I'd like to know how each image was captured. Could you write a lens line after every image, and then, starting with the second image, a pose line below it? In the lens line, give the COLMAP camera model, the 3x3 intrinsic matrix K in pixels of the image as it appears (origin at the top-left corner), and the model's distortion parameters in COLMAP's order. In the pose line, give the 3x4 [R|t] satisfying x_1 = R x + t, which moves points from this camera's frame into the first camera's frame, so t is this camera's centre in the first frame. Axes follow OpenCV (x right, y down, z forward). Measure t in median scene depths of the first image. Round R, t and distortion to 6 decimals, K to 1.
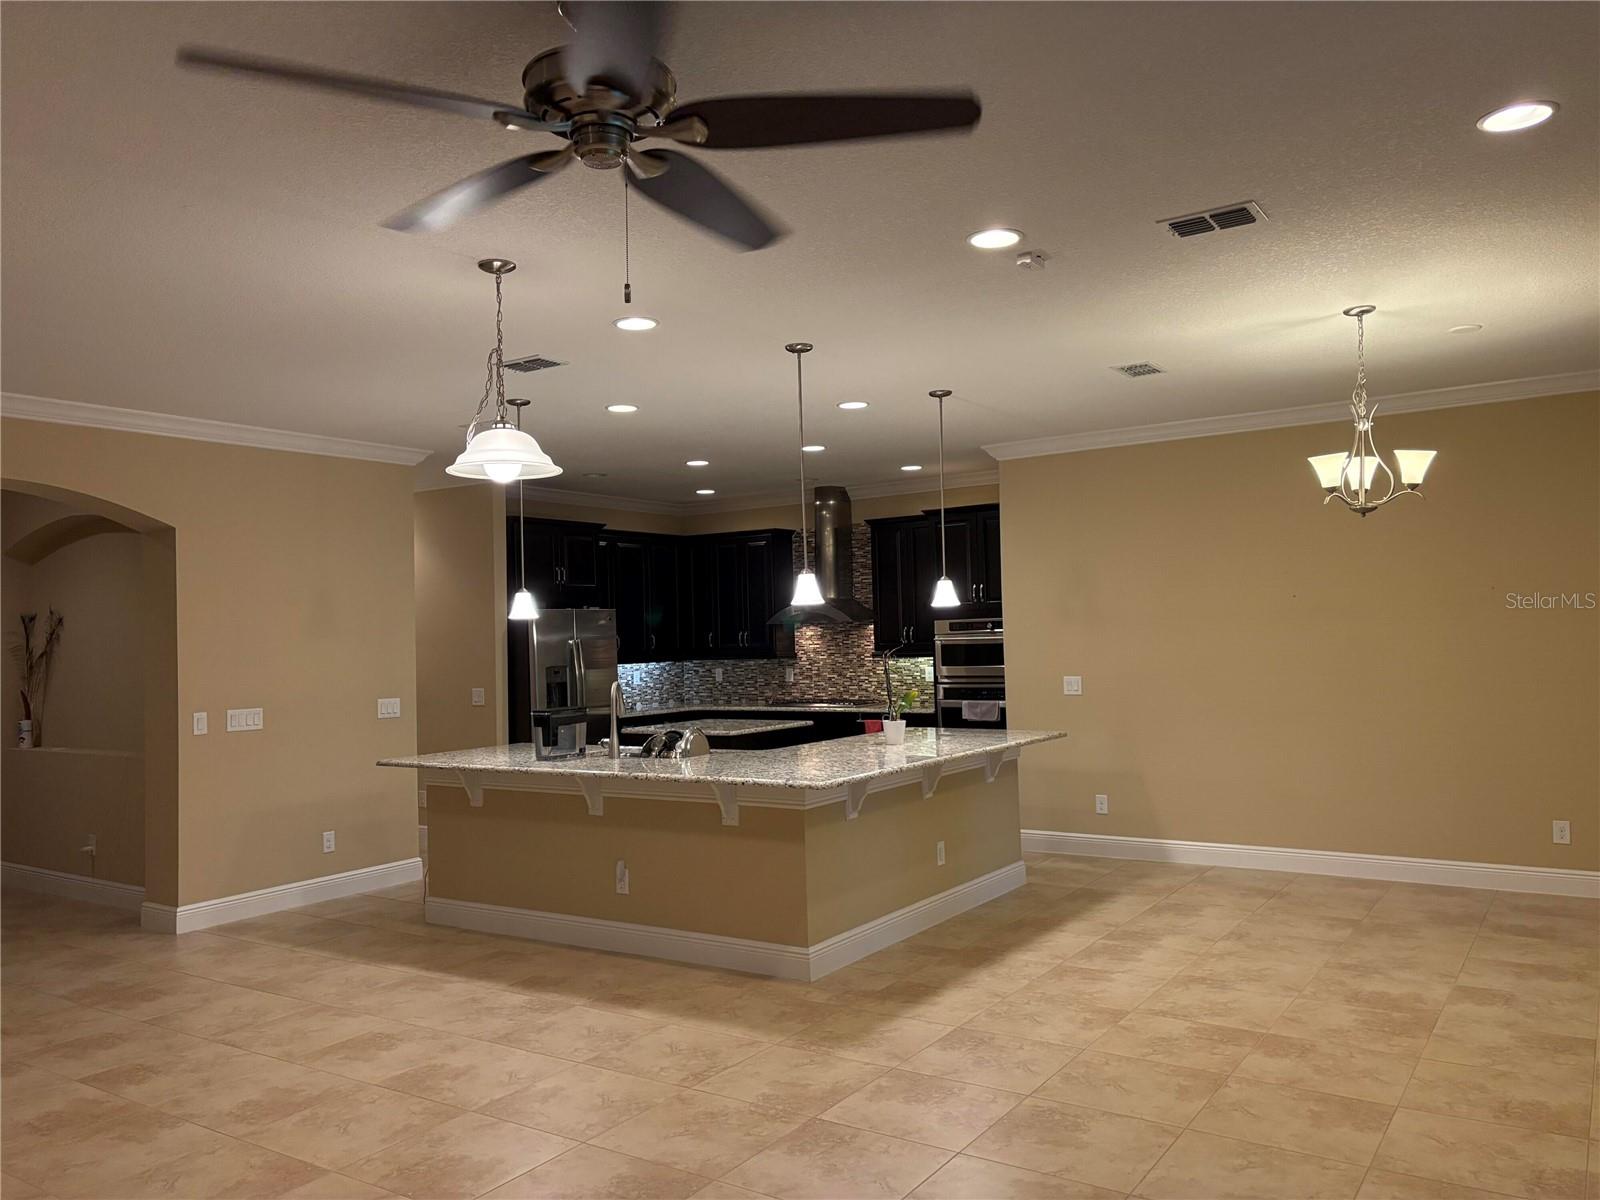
lens RADIAL K [[1207.9, 0, 797.0], [0, 1207.9, 606.1], [0, 0, 1]] dist [0.051729, -0.048777]
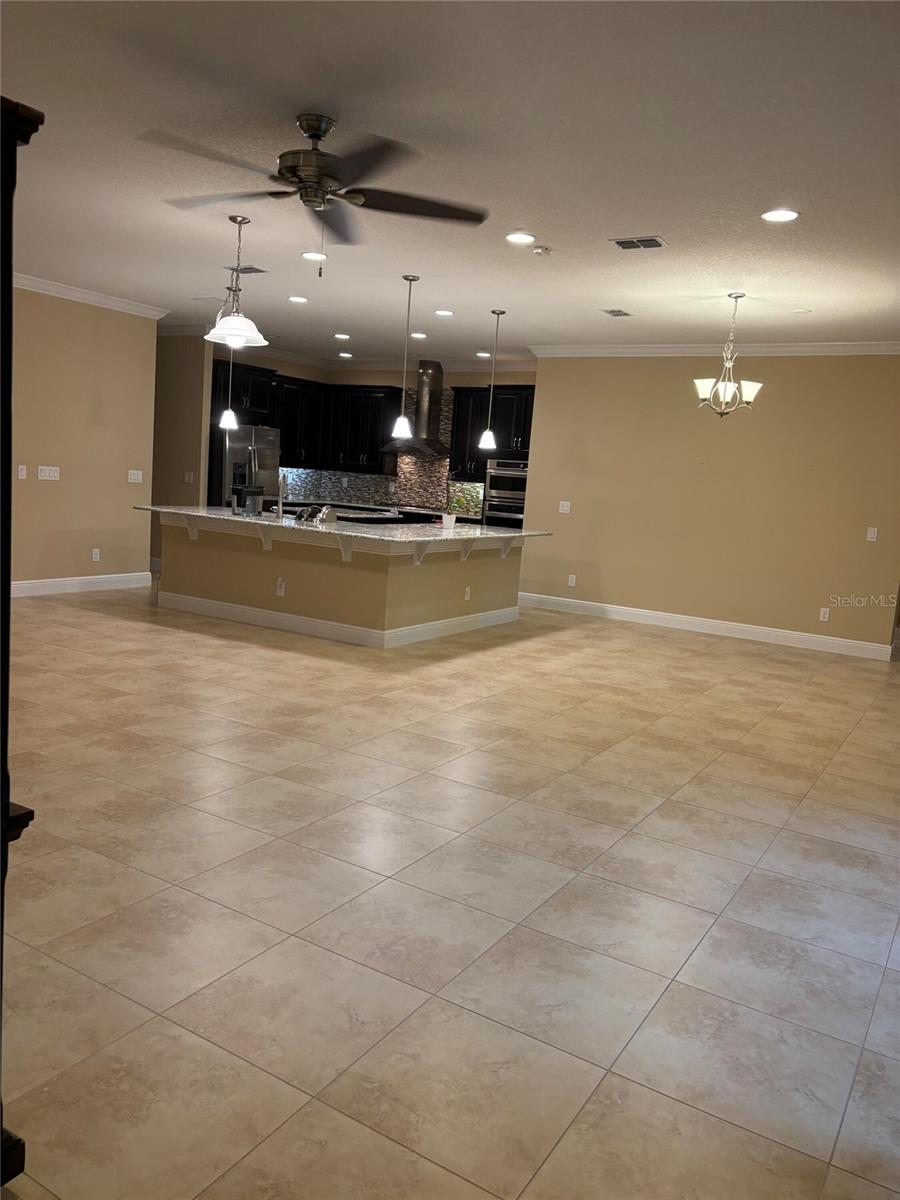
lens RADIAL K [[906.0, 0, 440.4], [0, 906.0, 601.8], [0, 0, 1]] dist [0.051729, -0.048777]
pose [[0.994219, 0.093525, 0.052744, 0.018580], [-0.101046, 0.981097, 0.165039, 0.011240], [-0.036312, -0.169414, 0.984876, -0.325157]]
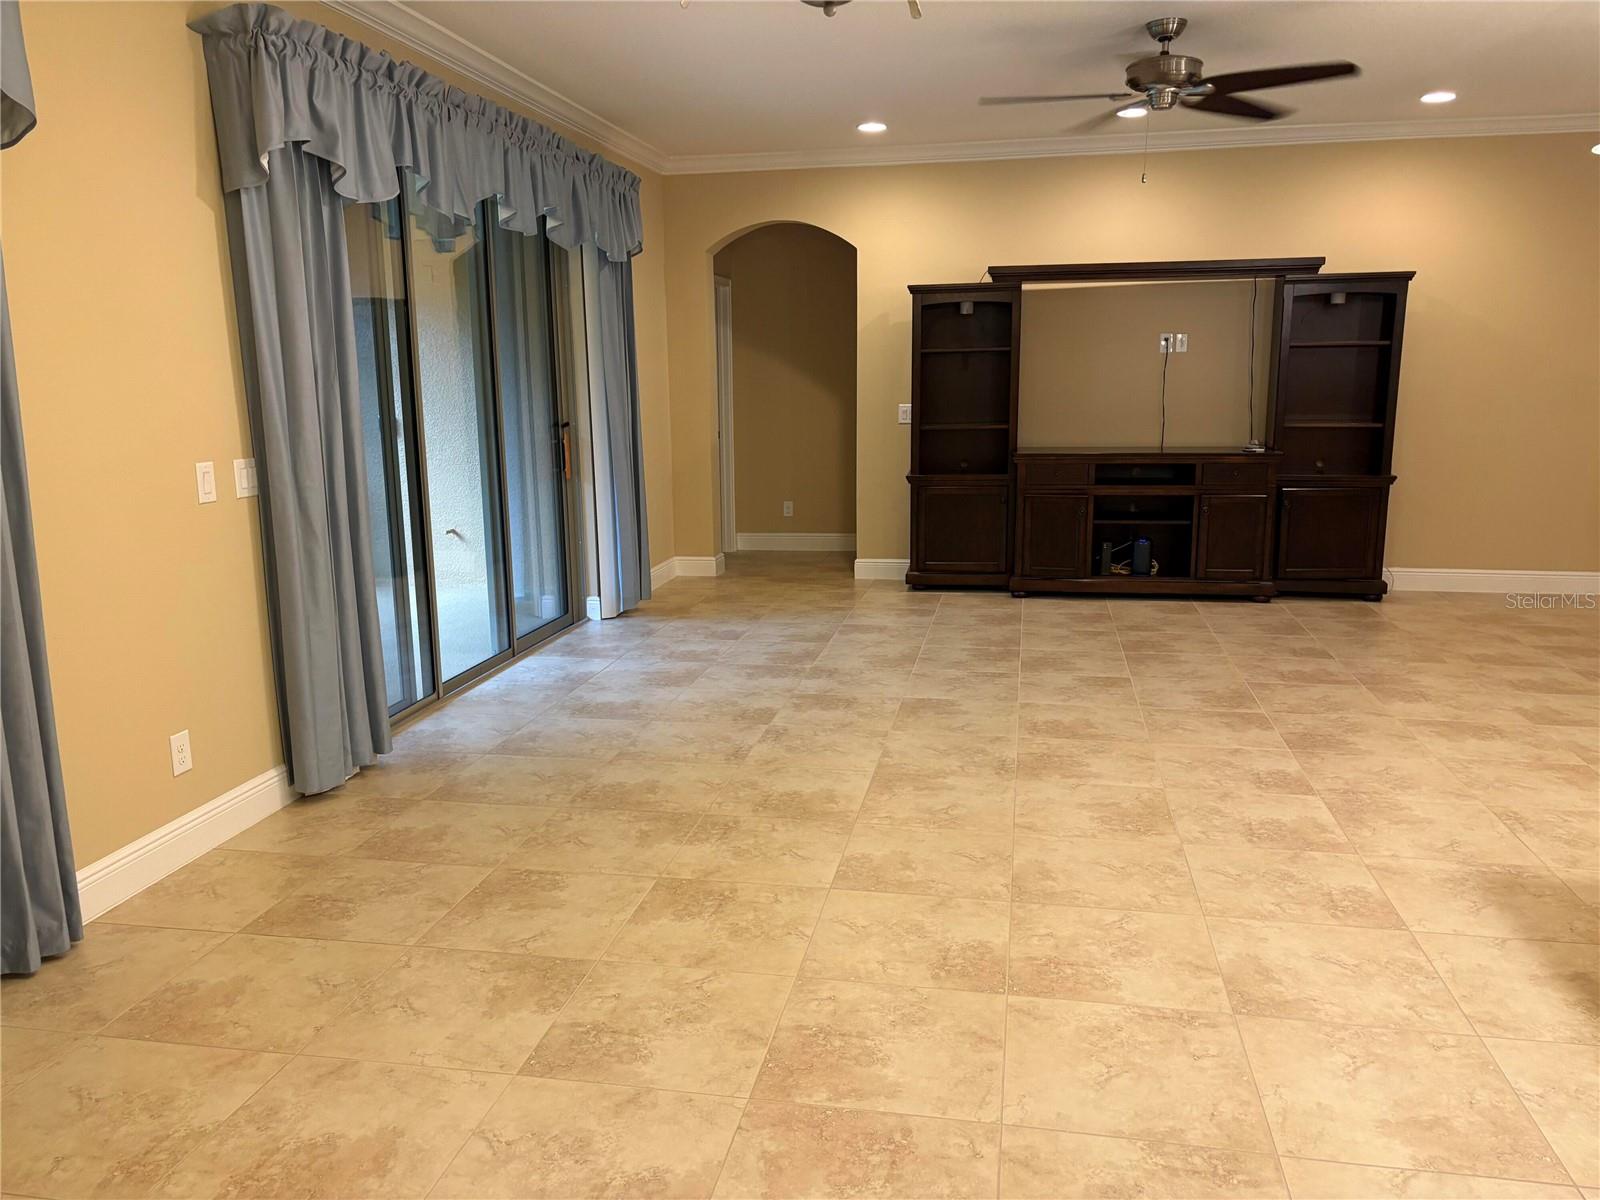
lens RADIAL K [[1207.9, 0, 790.5], [0, 1207.9, 608.6], [0, 0, 1]] dist [0.051729, -0.048777]
pose [[-0.920256, 0.114587, -0.374165, 0.622556], [0.047319, 0.981736, 0.184272, 0.027760], [0.388446, 0.151872, -0.908870, 1.330592]]
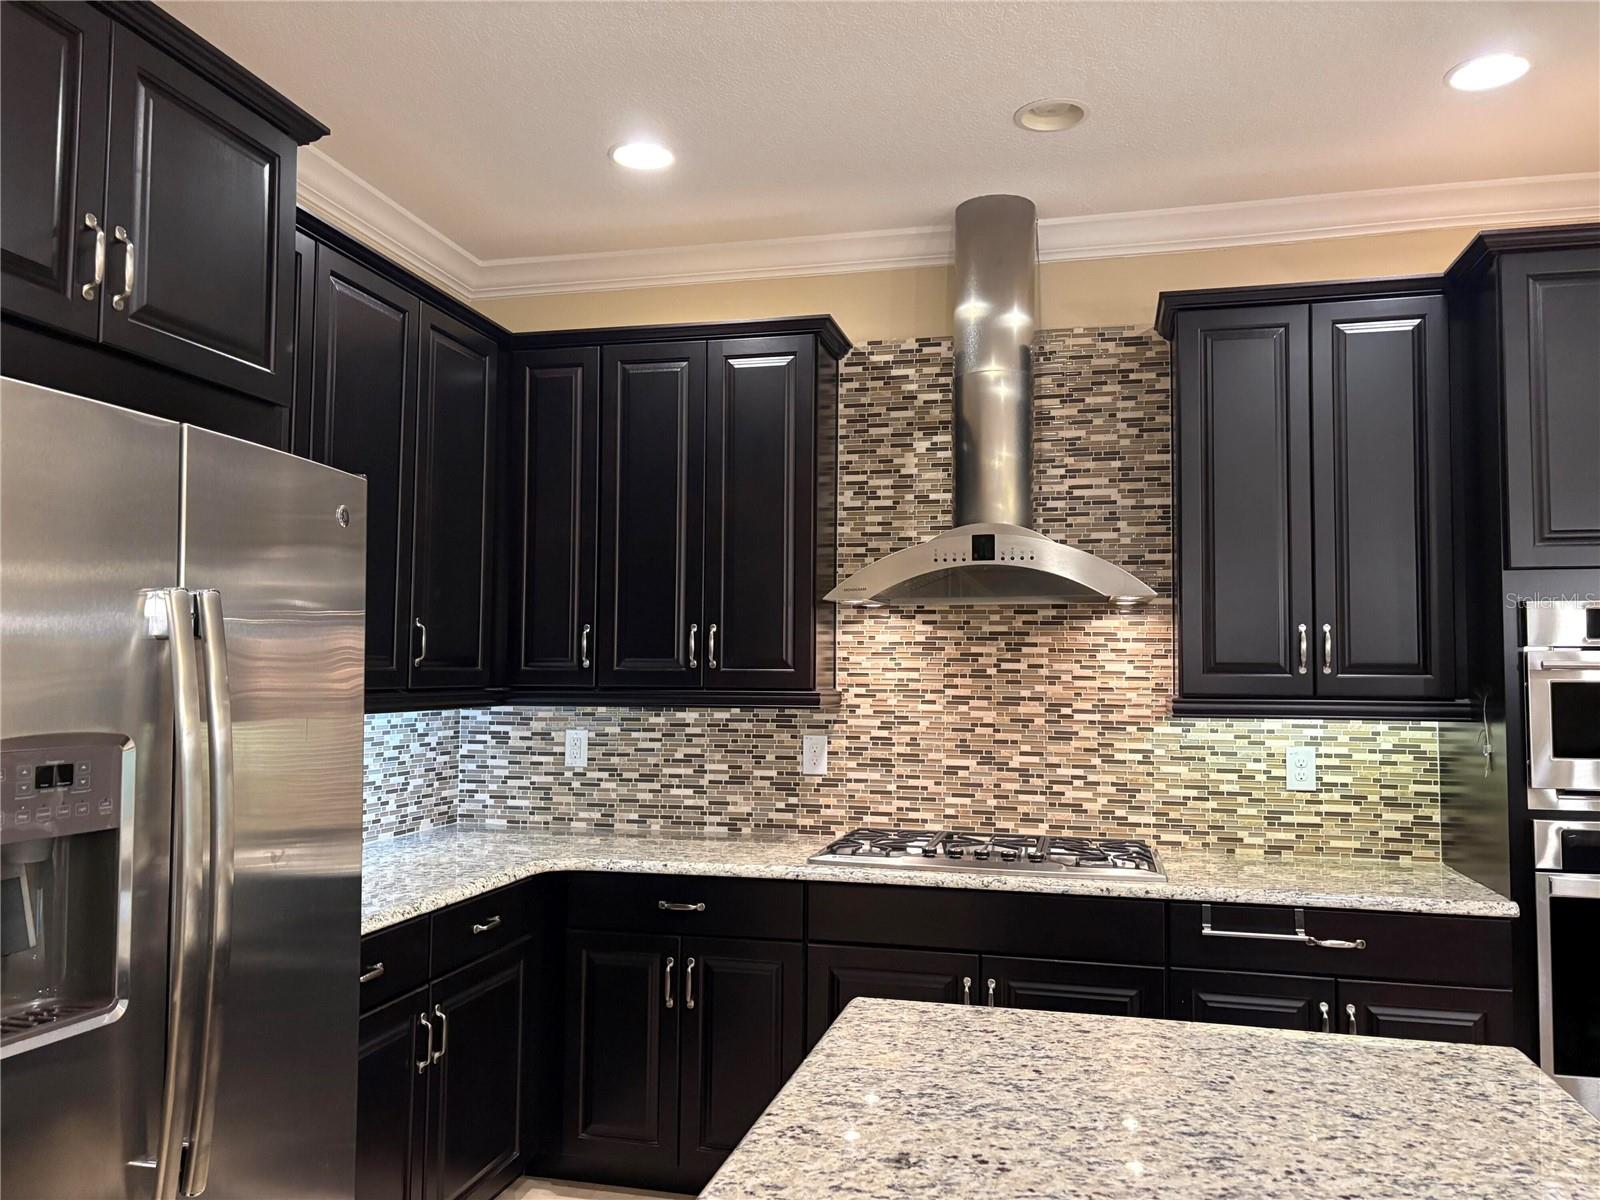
lens RADIAL K [[1207.9, 0, 790.2], [0, 1207.9, 604.5], [0, 0, 1]] dist [0.051729, -0.048777]
pose [[0.934294, 0.054600, 0.352299, -0.322020], [-0.042487, 0.998213, -0.042031, 0.066458], [-0.353964, 0.024301, 0.934943, 1.575716]]
